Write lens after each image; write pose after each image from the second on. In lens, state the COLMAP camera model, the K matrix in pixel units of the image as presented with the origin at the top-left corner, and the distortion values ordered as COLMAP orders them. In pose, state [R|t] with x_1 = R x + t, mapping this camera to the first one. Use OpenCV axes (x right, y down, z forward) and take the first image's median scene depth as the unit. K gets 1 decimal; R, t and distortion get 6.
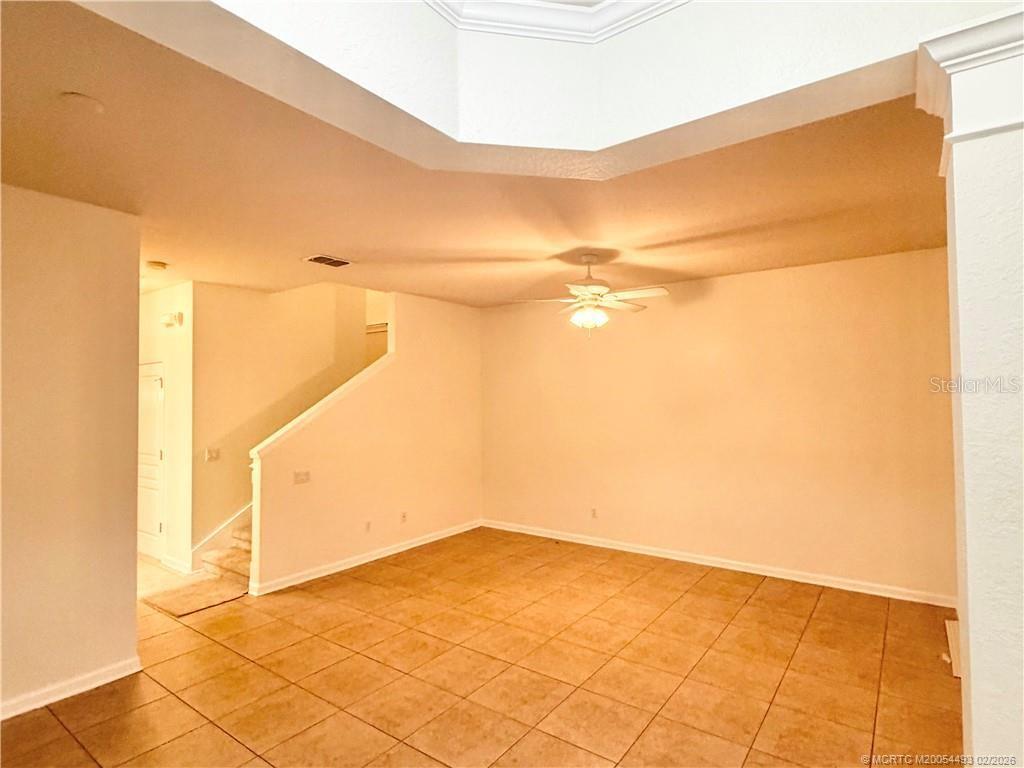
lens RADIAL K [[545.2, 0, 512.1], [0, 545.2, 382.5], [0, 0, 1]] dist [0.000195, -0.000145]
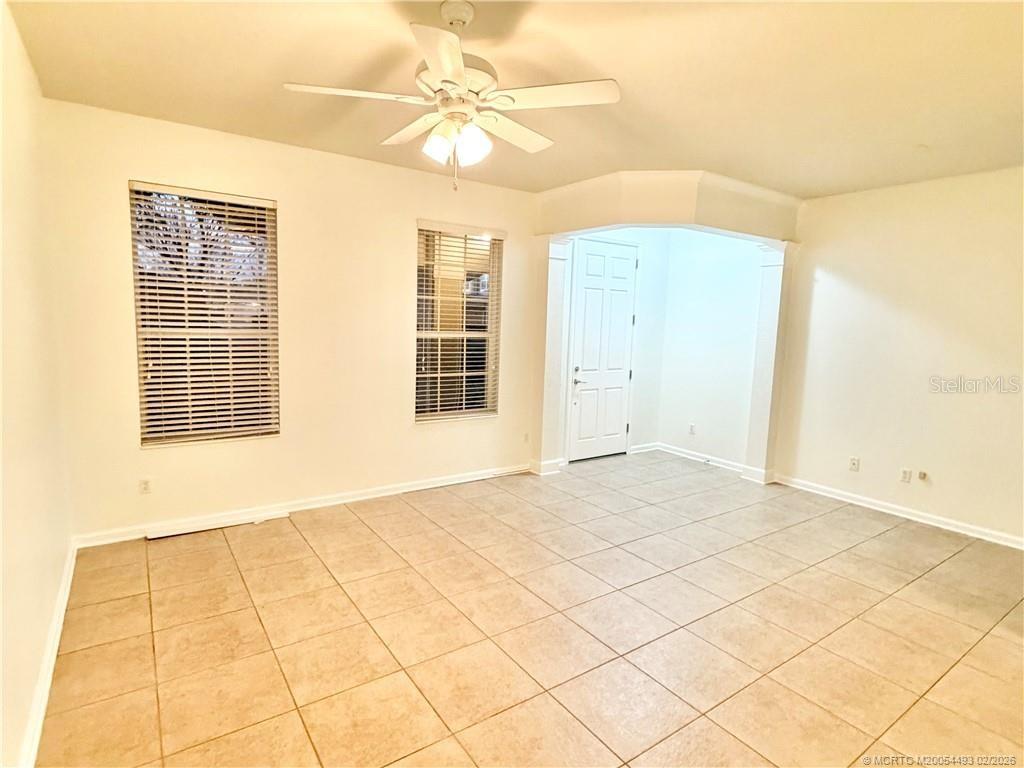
lens RADIAL K [[545.2, 0, 513.2], [0, 545.2, 383.6], [0, 0, 1]] dist [0.000195, -0.000145]
pose [[-0.947279, -0.066509, 0.313431, -0.104429], [-0.036549, 0.994263, 0.100520, 0.068110], [-0.318319, 0.083765, -0.944276, 2.041601]]
